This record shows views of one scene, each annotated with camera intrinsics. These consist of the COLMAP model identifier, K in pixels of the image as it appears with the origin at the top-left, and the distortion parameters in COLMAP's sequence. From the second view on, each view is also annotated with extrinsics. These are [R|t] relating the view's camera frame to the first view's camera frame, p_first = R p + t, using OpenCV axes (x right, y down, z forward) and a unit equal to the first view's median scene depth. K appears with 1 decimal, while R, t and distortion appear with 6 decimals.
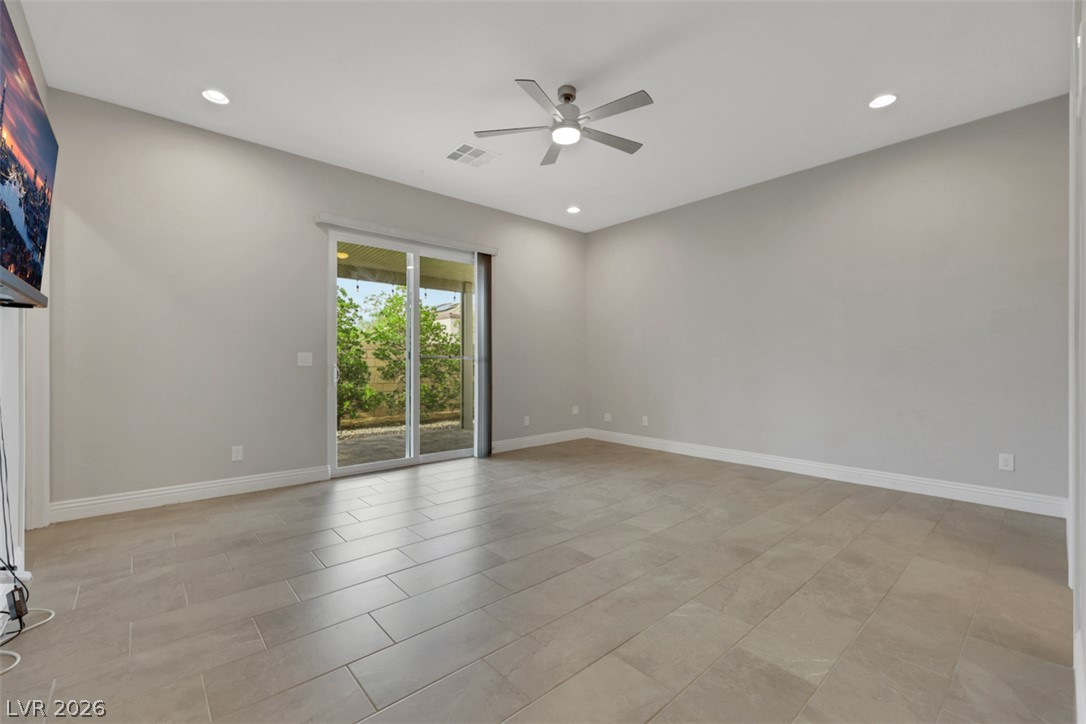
lens RADIAL K [[453.9, 0, 545.2], [0, 453.9, 362.3], [0, 0, 1]] dist [0.001410, 0.000111]
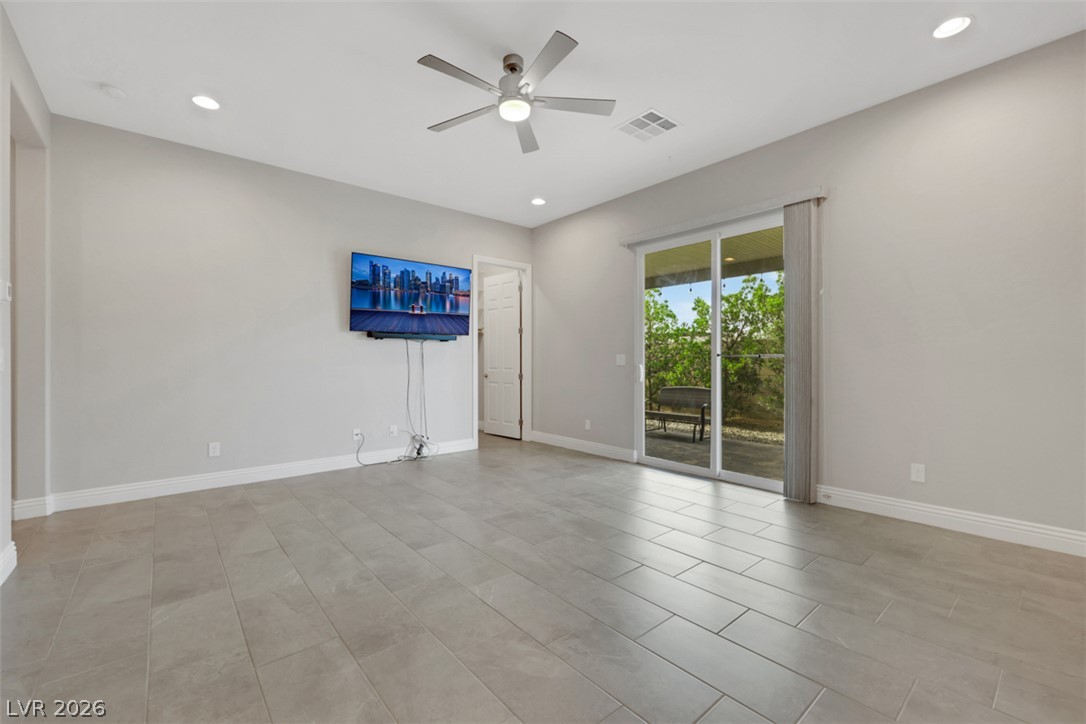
lens RADIAL K [[453.9, 0, 545.2], [0, 453.9, 362.3], [0, 0, 1]] dist [0.001410, 0.000111]
pose [[-0.022315, 0.002722, -0.999747, 0.944096], [0.002073, 0.999994, 0.002677, -0.004808], [0.999749, -0.002013, -0.022320, 1.083317]]
